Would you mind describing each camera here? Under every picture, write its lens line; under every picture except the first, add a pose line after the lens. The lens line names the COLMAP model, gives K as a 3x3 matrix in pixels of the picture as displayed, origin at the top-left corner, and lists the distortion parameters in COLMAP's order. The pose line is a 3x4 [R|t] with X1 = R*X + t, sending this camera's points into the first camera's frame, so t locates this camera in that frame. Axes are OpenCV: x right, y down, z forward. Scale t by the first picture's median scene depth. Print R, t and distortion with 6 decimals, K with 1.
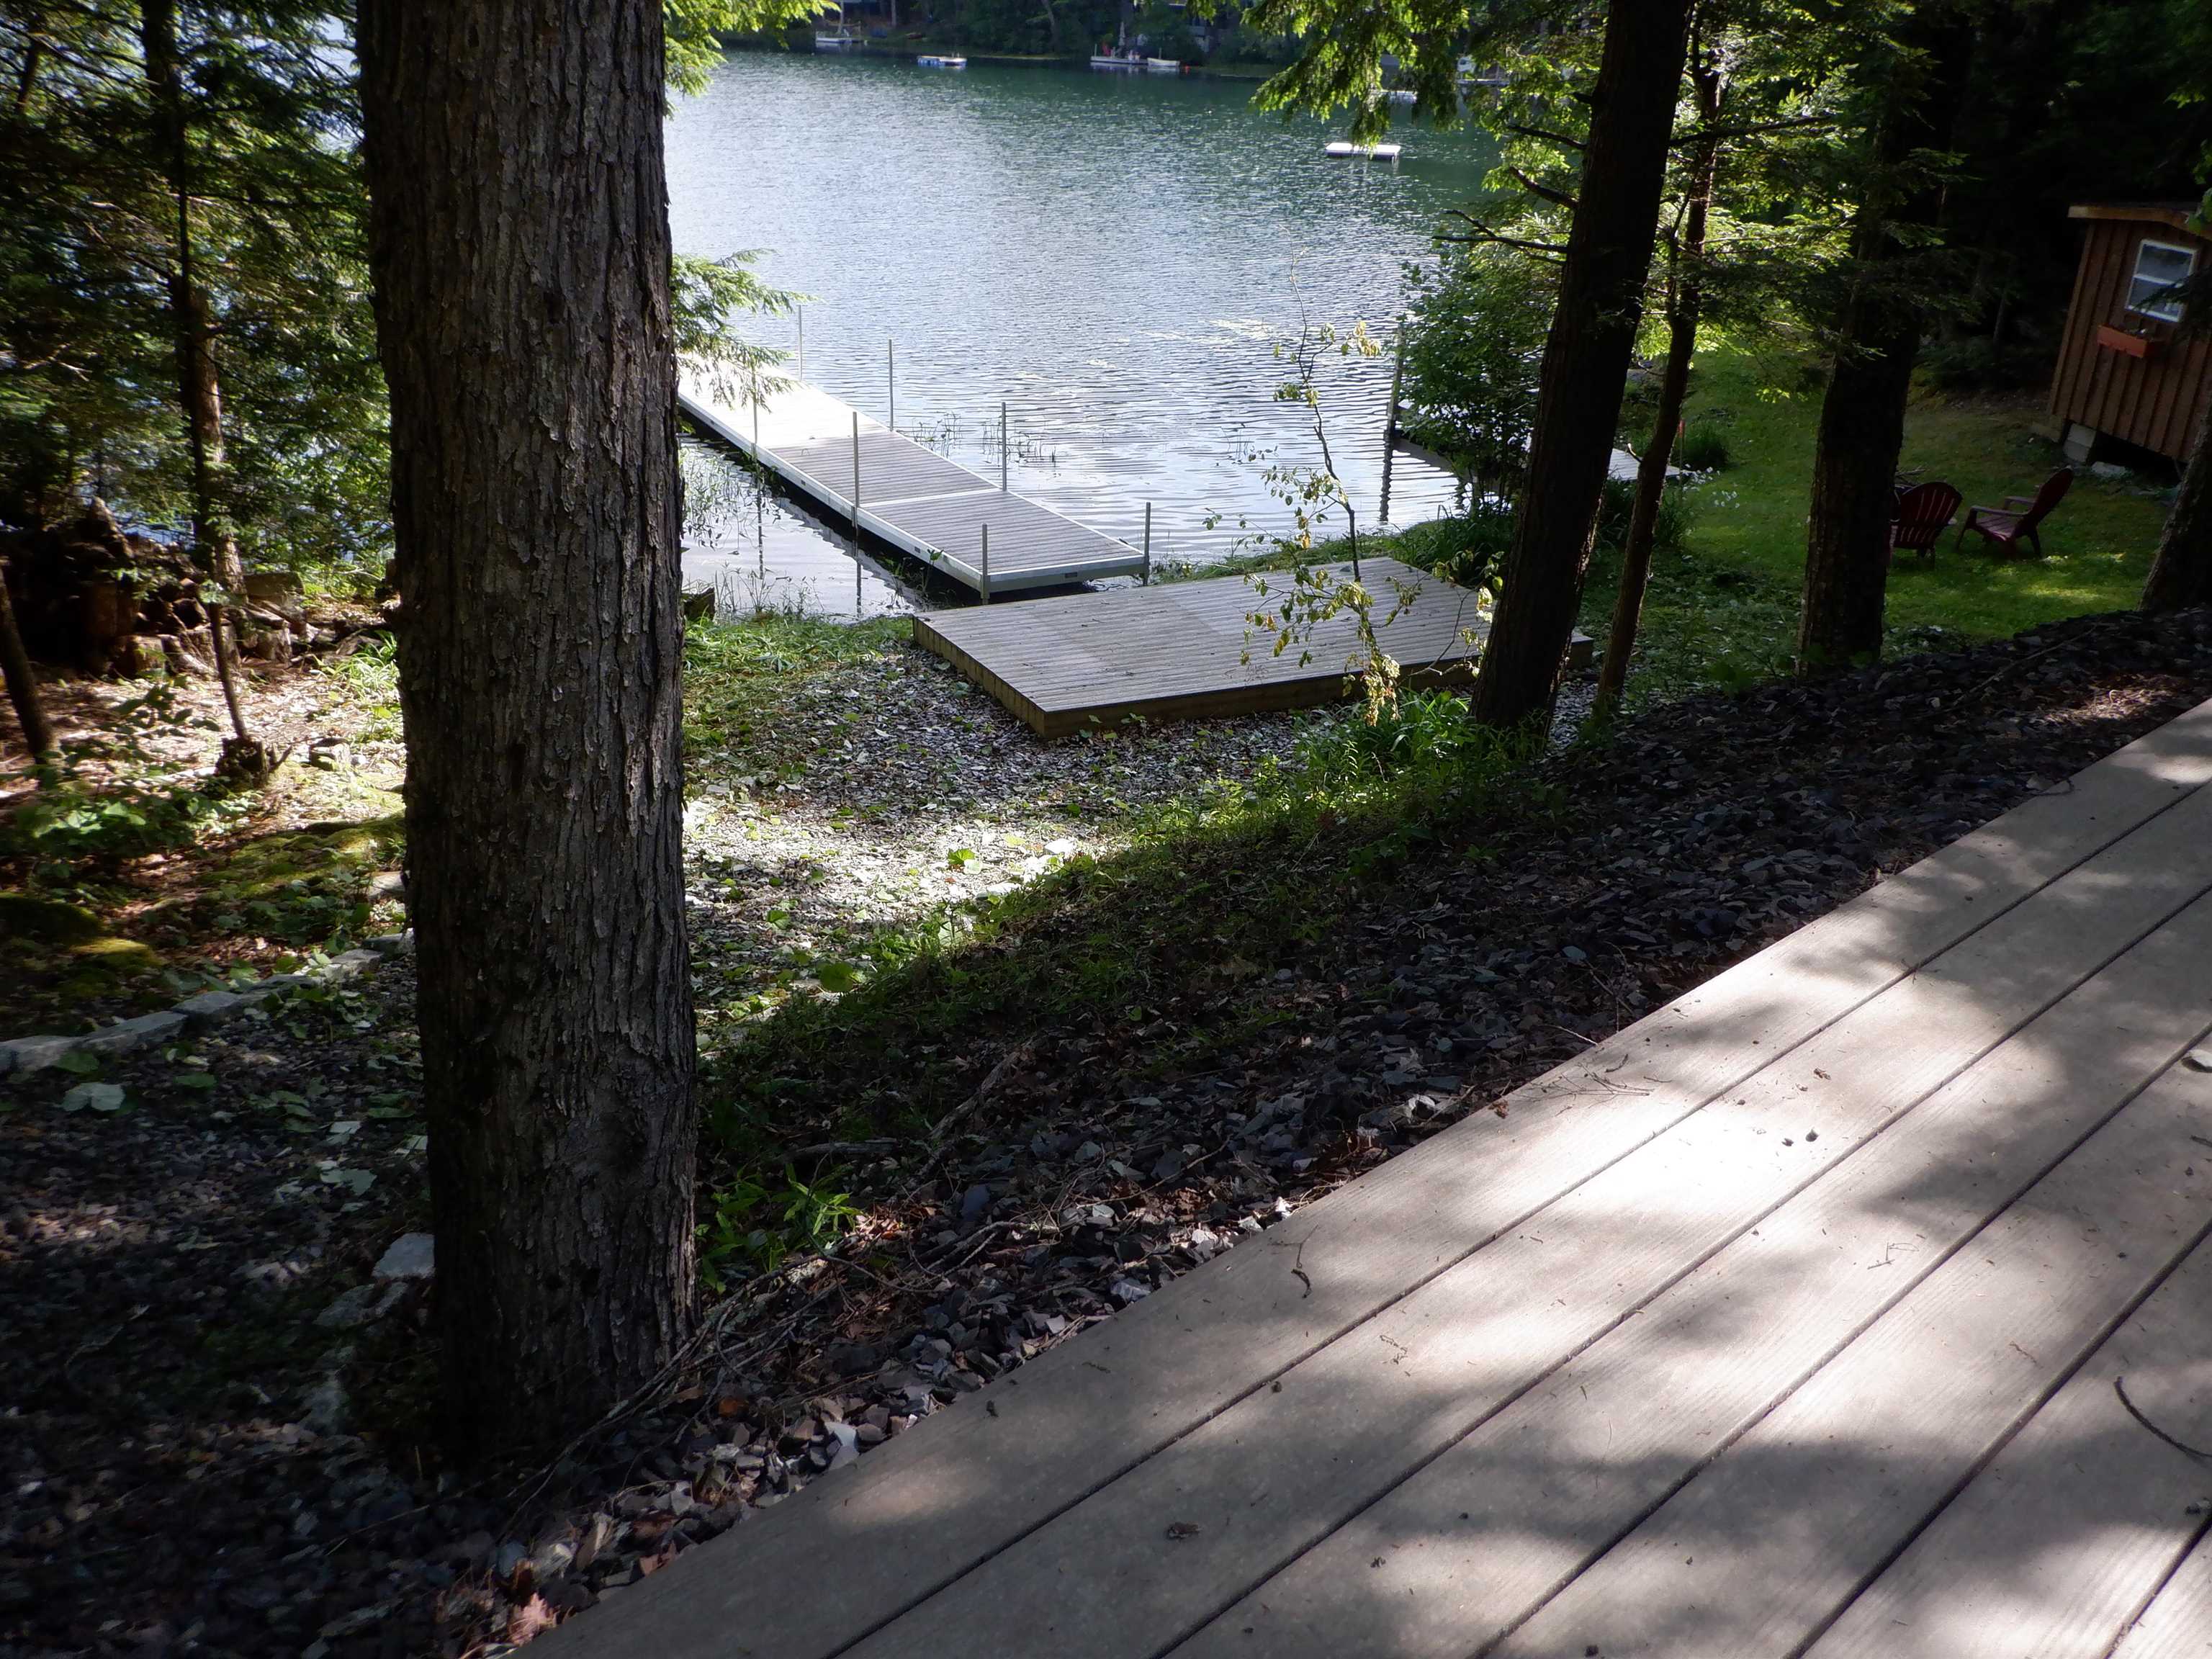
lens RADIAL K [[1816.5, 0, 1104.7], [0, 1816.5, 831.0], [0, 0, 1]] dist [-0.002527, 0.002200]
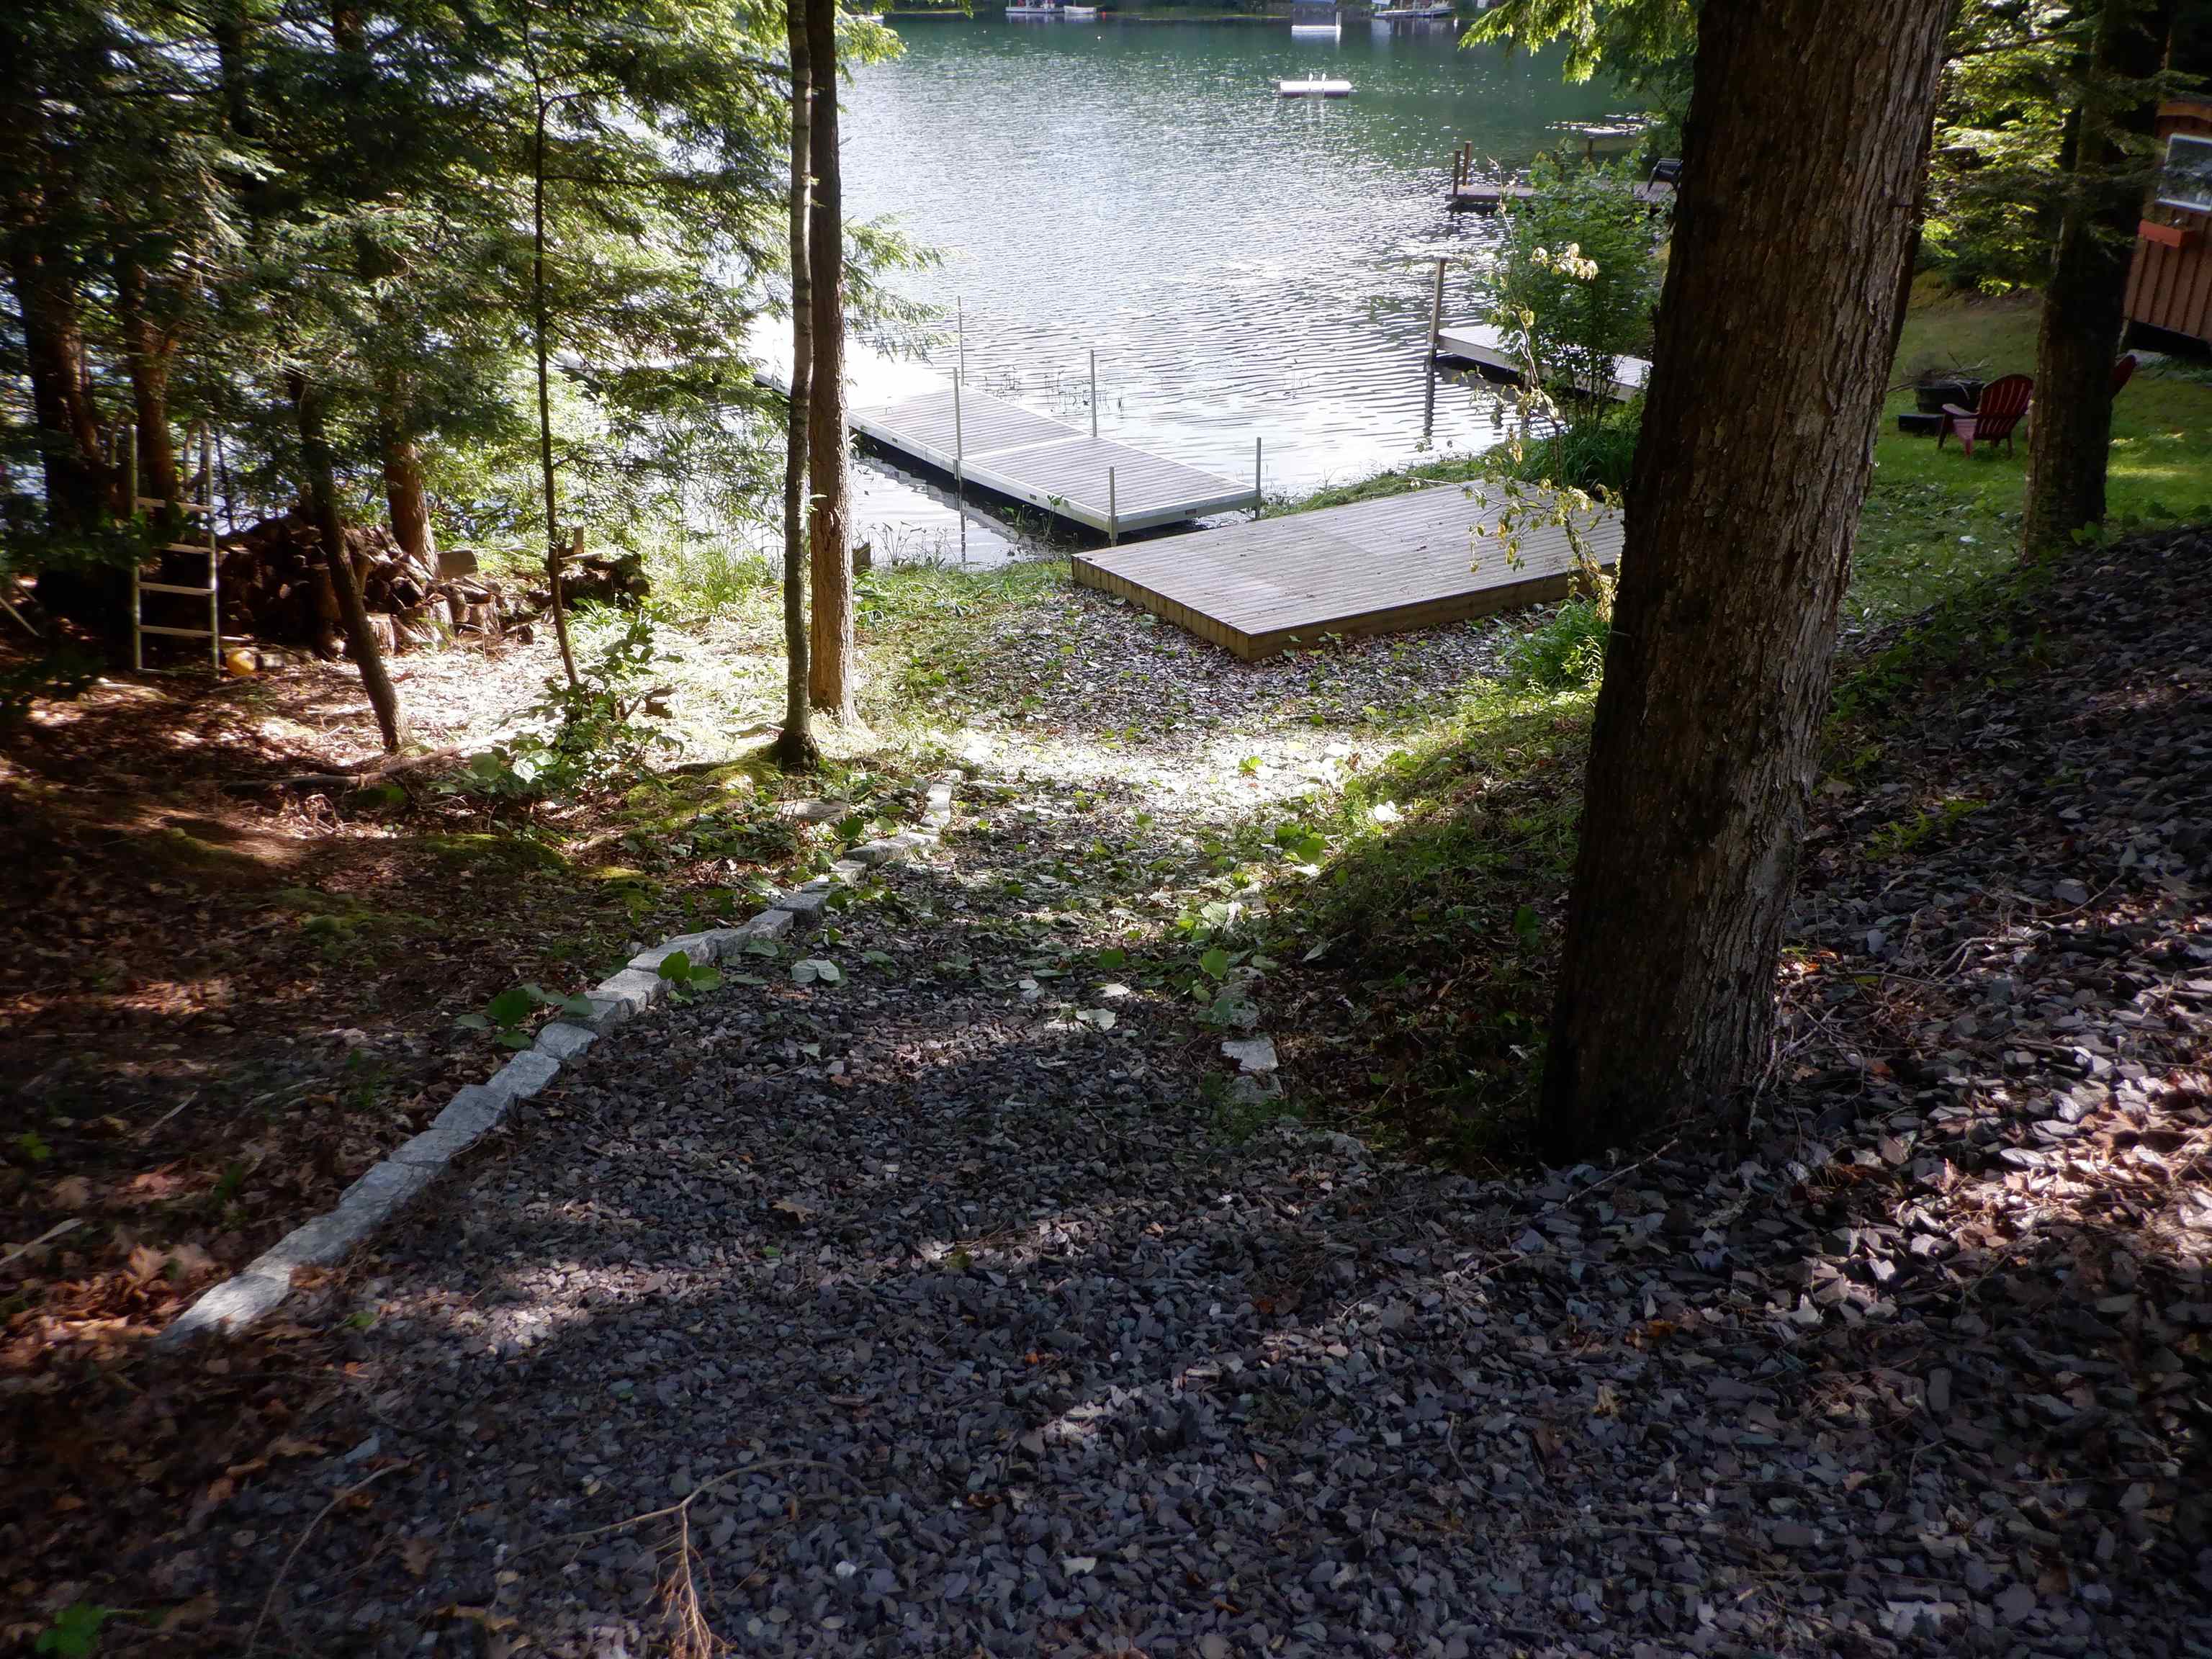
lens RADIAL K [[1816.5, 0, 1105.9], [0, 1816.5, 827.9], [0, 0, 1]] dist [-0.002527, 0.002200]
pose [[0.997421, -0.064025, 0.032437, -0.133613], [0.063264, 0.997709, 0.023964, 0.013510], [-0.033897, -0.021850, 0.999186, -0.046215]]
